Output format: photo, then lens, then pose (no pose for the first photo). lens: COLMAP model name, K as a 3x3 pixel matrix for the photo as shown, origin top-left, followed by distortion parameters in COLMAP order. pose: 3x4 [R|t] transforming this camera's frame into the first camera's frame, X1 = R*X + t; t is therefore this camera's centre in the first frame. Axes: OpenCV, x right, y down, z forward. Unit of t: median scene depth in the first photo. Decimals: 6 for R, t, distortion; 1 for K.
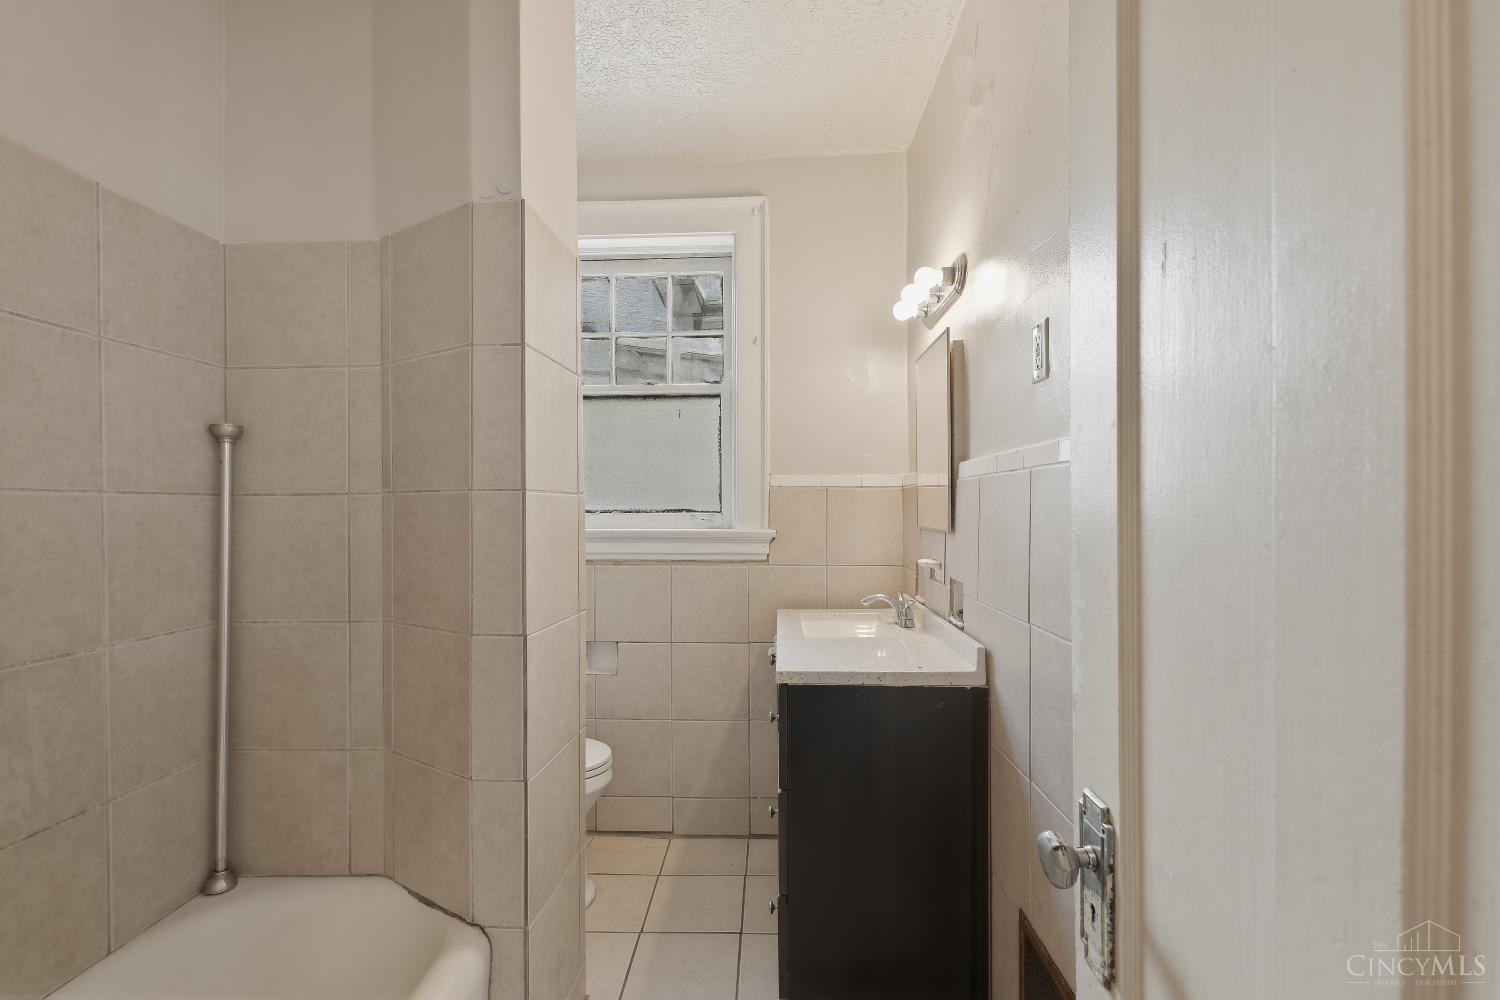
lens RADIAL K [[642.8, 0, 744.7], [0, 642.8, 508.7], [0, 0, 1]] dist [0.000909, -0.000610]
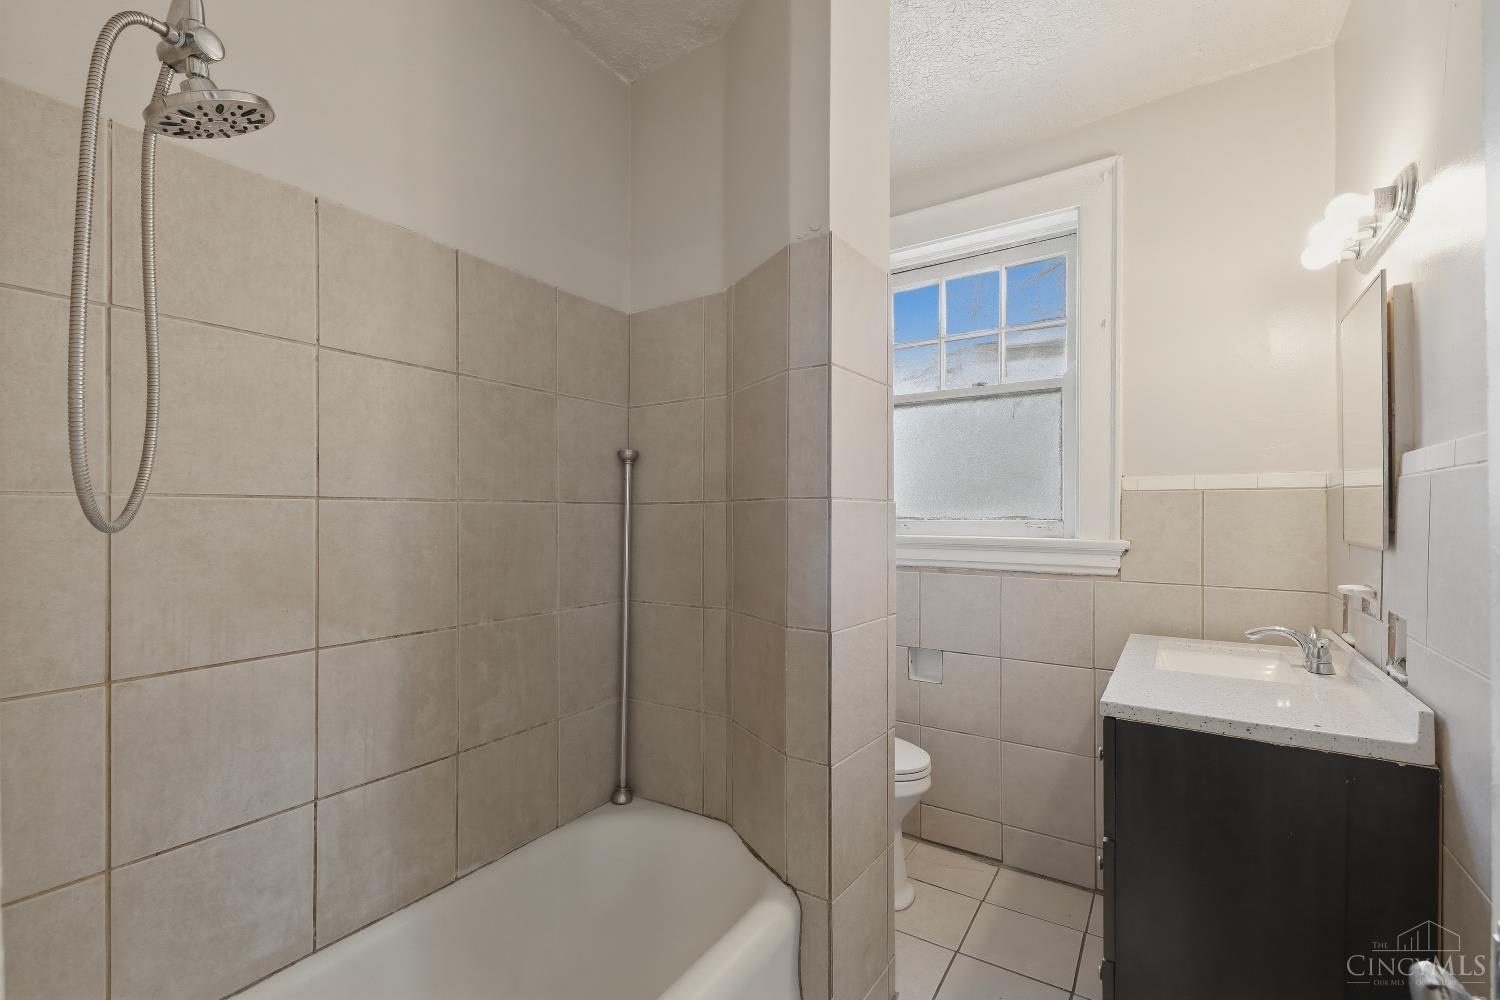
lens RADIAL K [[654.7, 0, 743.4], [0, 654.7, 509.3], [0, 0, 1]] dist [-0.002026, -0.000771]
pose [[0.849770, -0.000740, -0.527153, 0.095314], [-0.003740, 0.999965, -0.007432, -0.000503], [0.527140, 0.008287, 0.849738, -0.015953]]
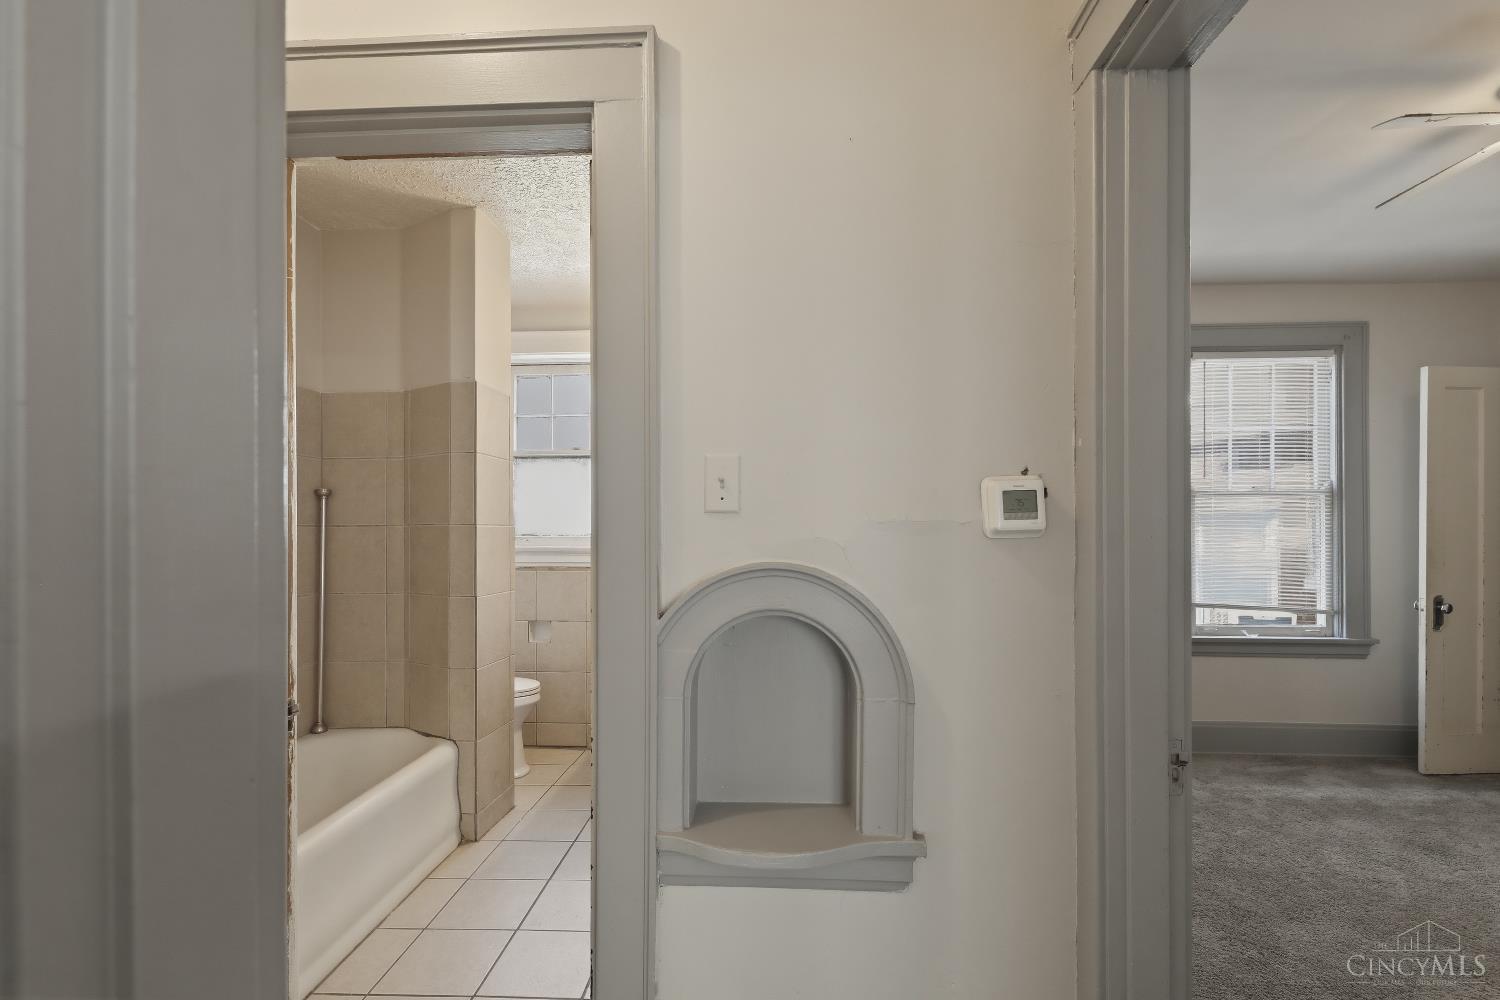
lens RADIAL K [[668.5, 0, 745.5], [0, 668.5, 529.1], [0, 0, 1]] dist [-0.001853, -0.001401]
pose [[0.999944, 0.001955, -0.010371, 0.425063], [-0.001994, 0.999991, -0.003787, -0.006543], [0.010364, 0.003807, 0.999939, -0.880048]]
